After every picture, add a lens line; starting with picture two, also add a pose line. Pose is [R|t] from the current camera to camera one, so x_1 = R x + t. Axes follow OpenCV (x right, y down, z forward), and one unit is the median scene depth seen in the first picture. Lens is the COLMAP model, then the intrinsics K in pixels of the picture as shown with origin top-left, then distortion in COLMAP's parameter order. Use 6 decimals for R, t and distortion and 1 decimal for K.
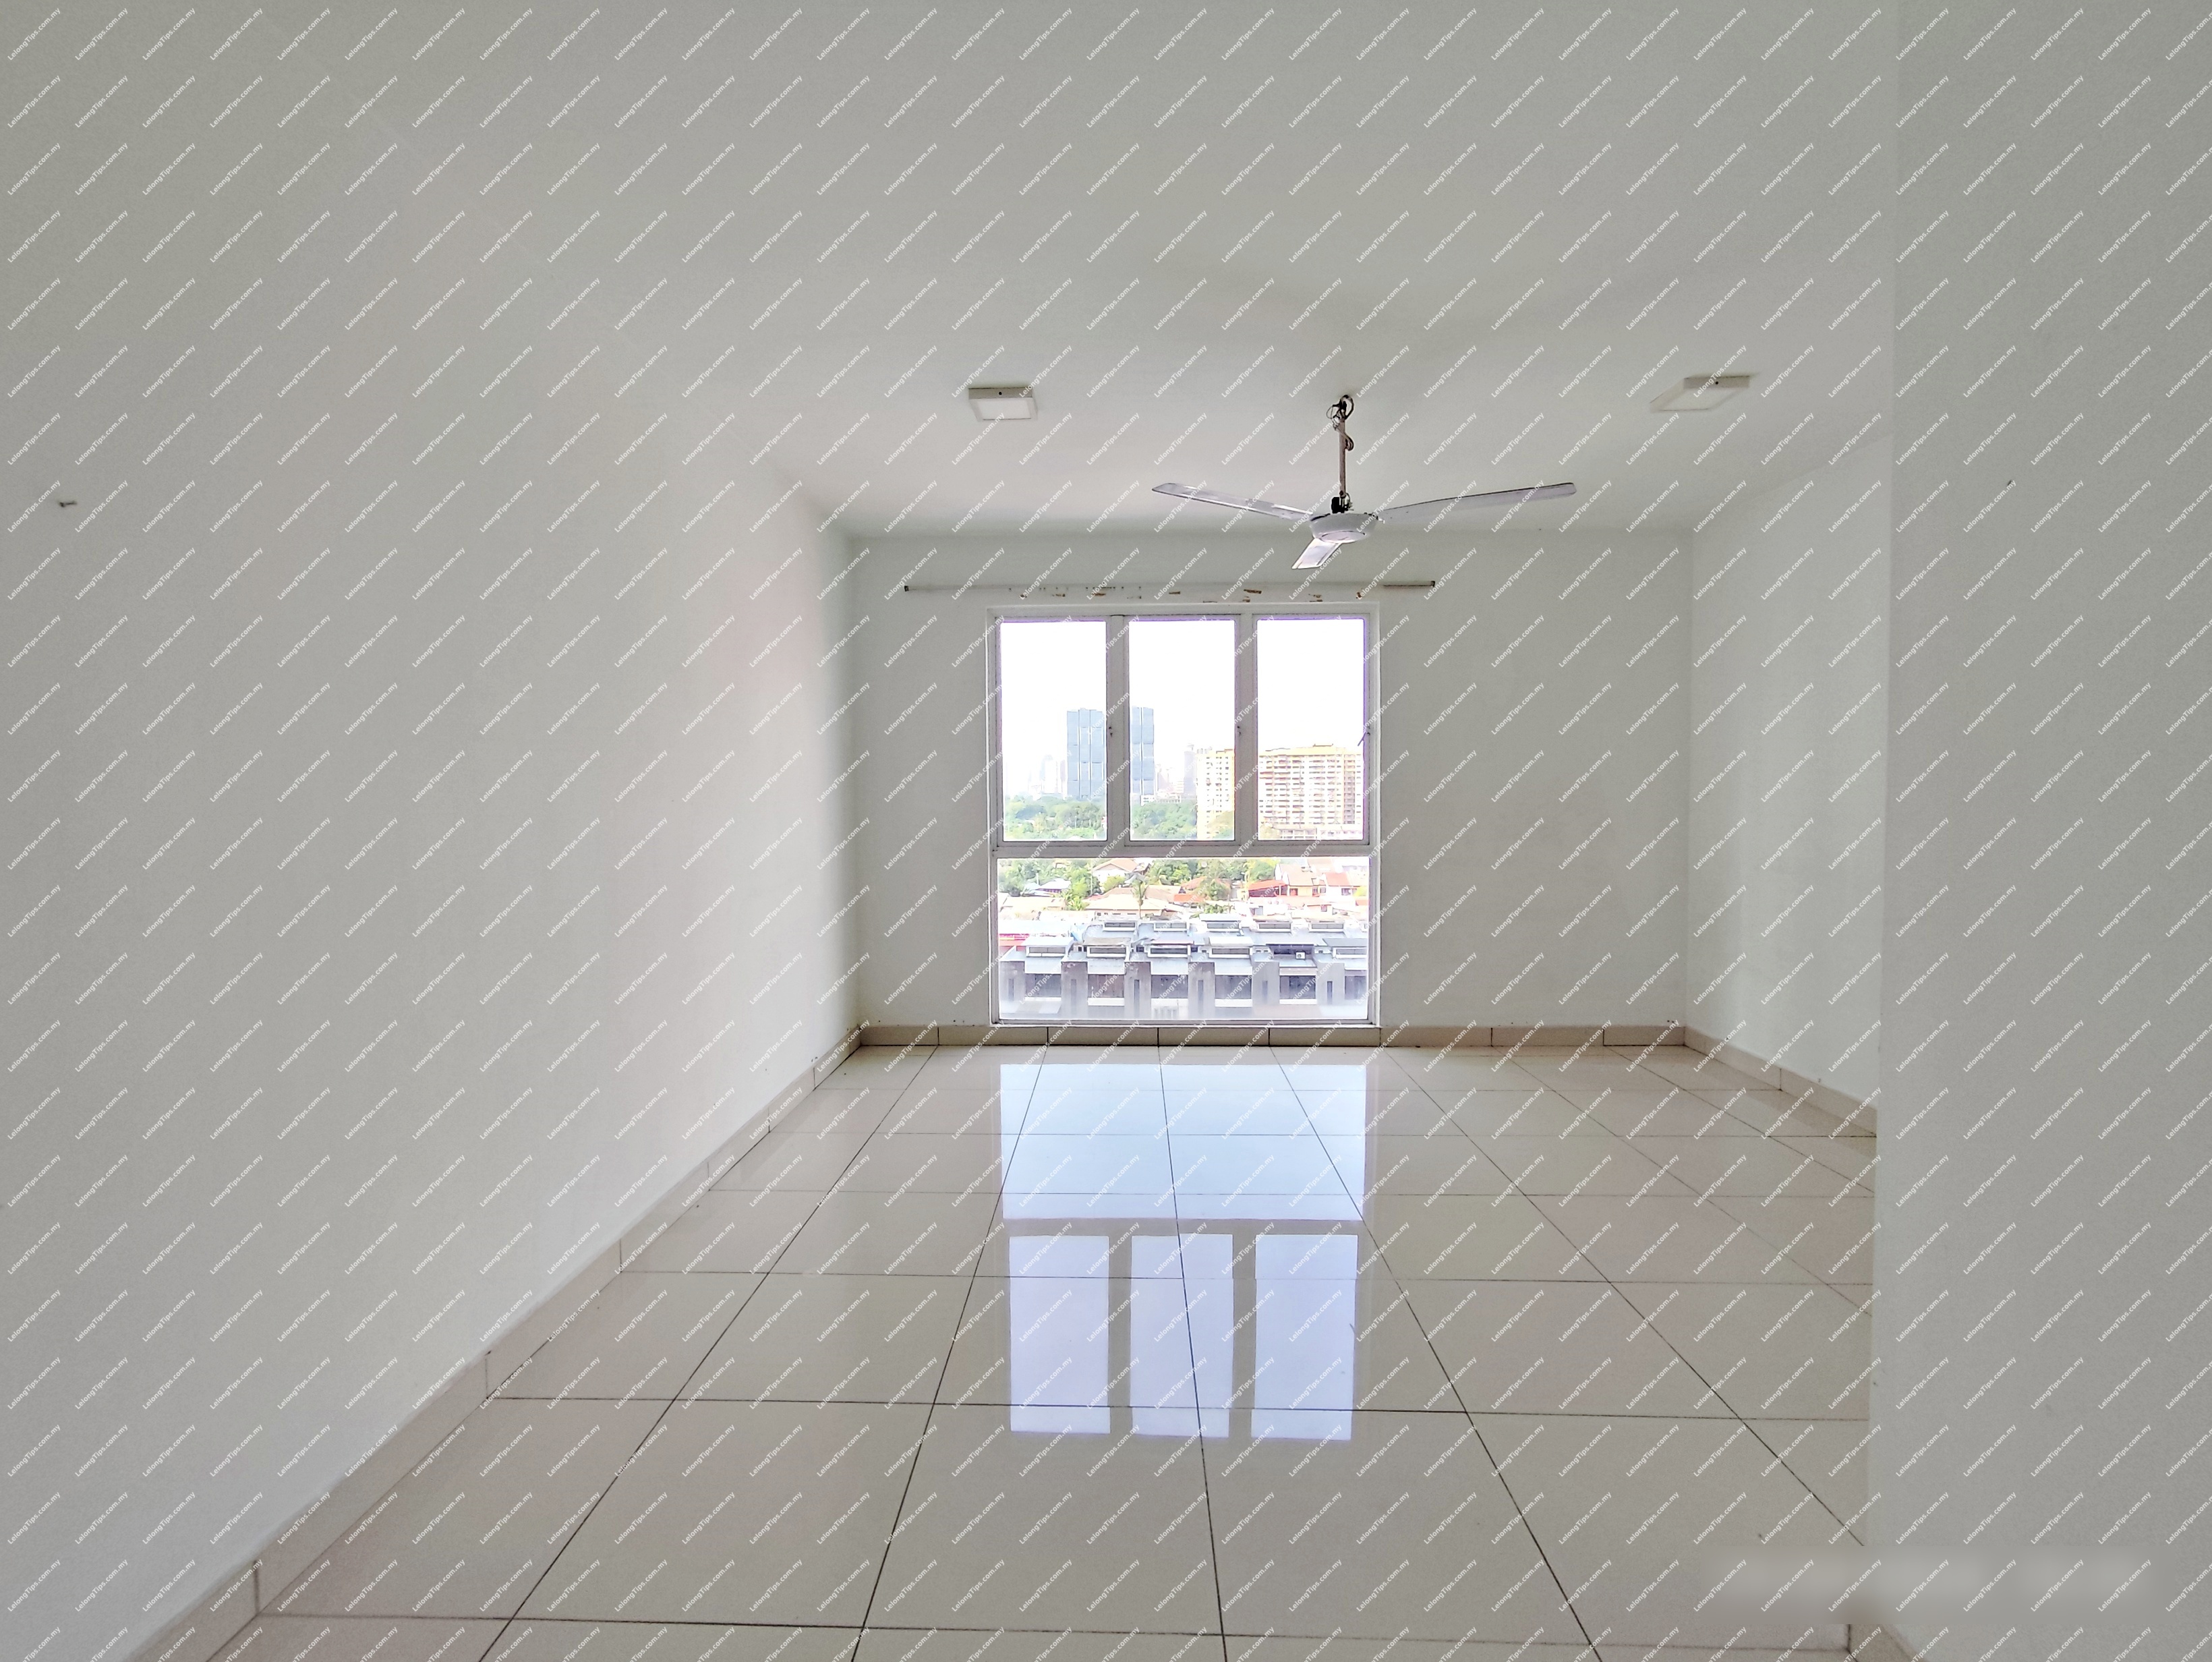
lens RADIAL K [[1007.5, 0, 1090.1], [0, 1007.5, 831.0], [0, 0, 1]] dist [-0.017085, -0.000010]
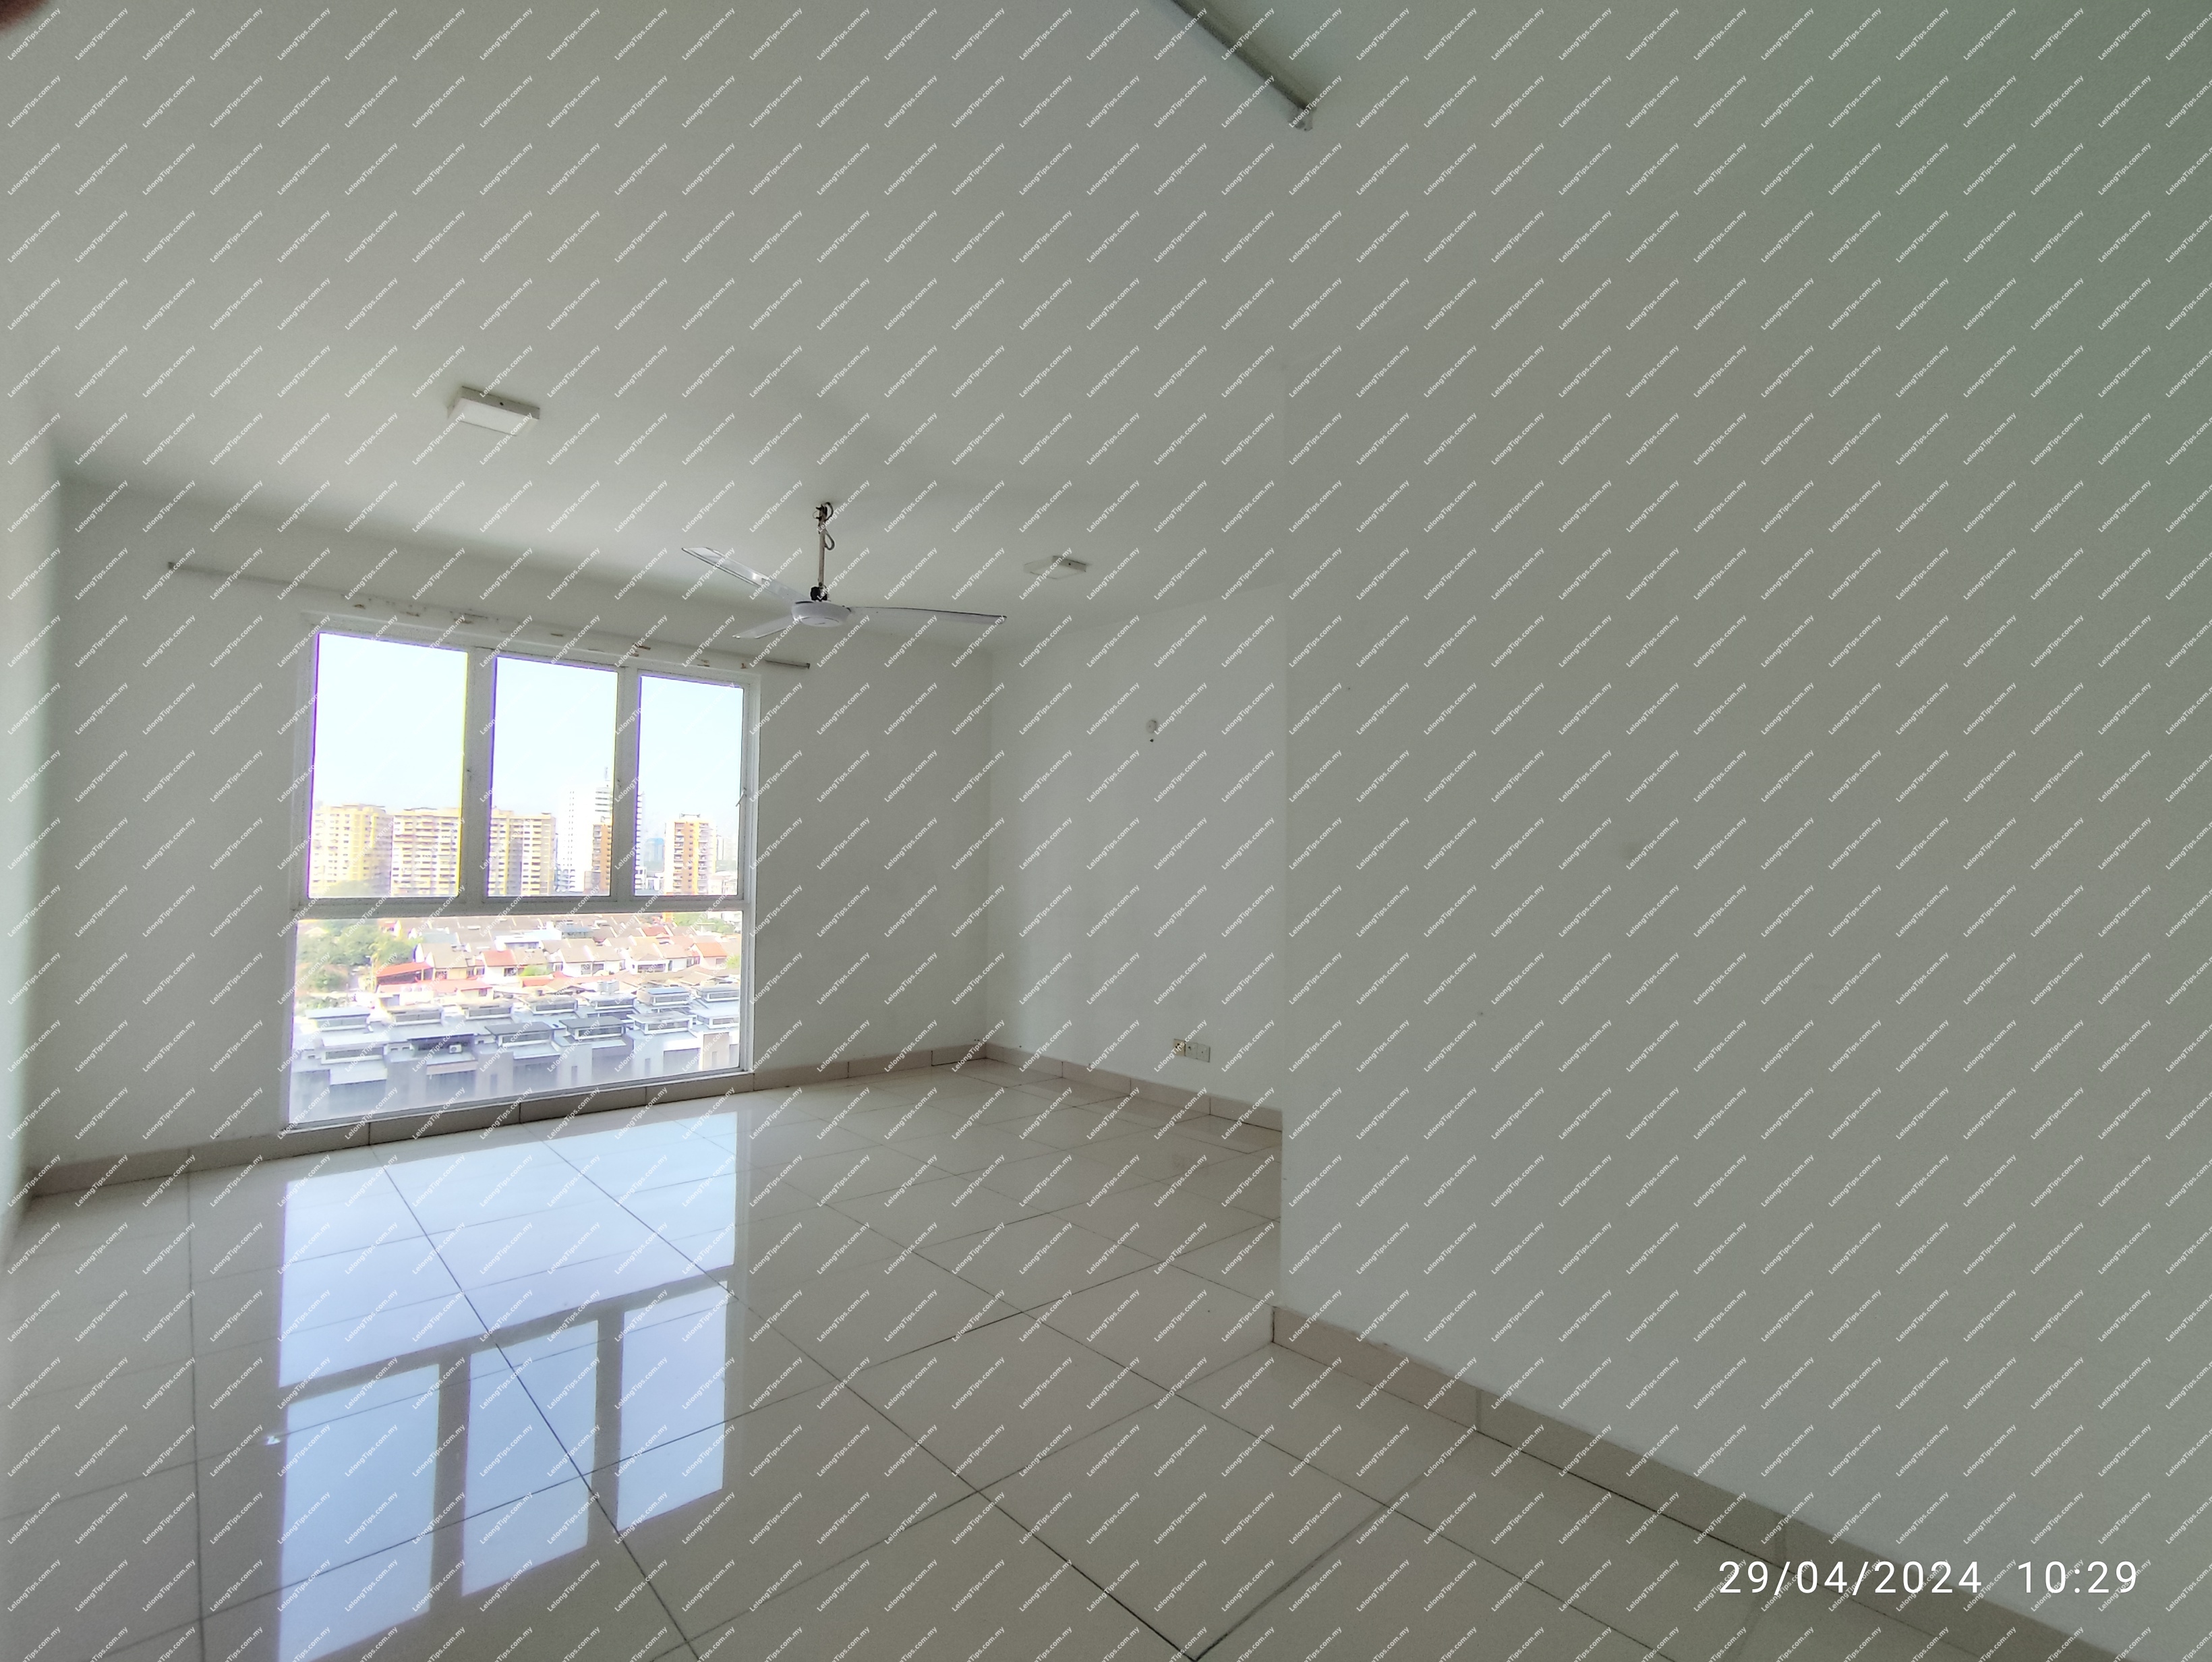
lens RADIAL K [[1007.5, 0, 1090.1], [0, 1007.5, 831.0], [0, 0, 1]] dist [-0.017085, -0.000010]
pose [[0.715400, 0.040883, 0.697518, -0.196448], [0.008834, 0.997678, -0.067536, 0.014778], [-0.698659, 0.054477, 0.713377, -0.009731]]
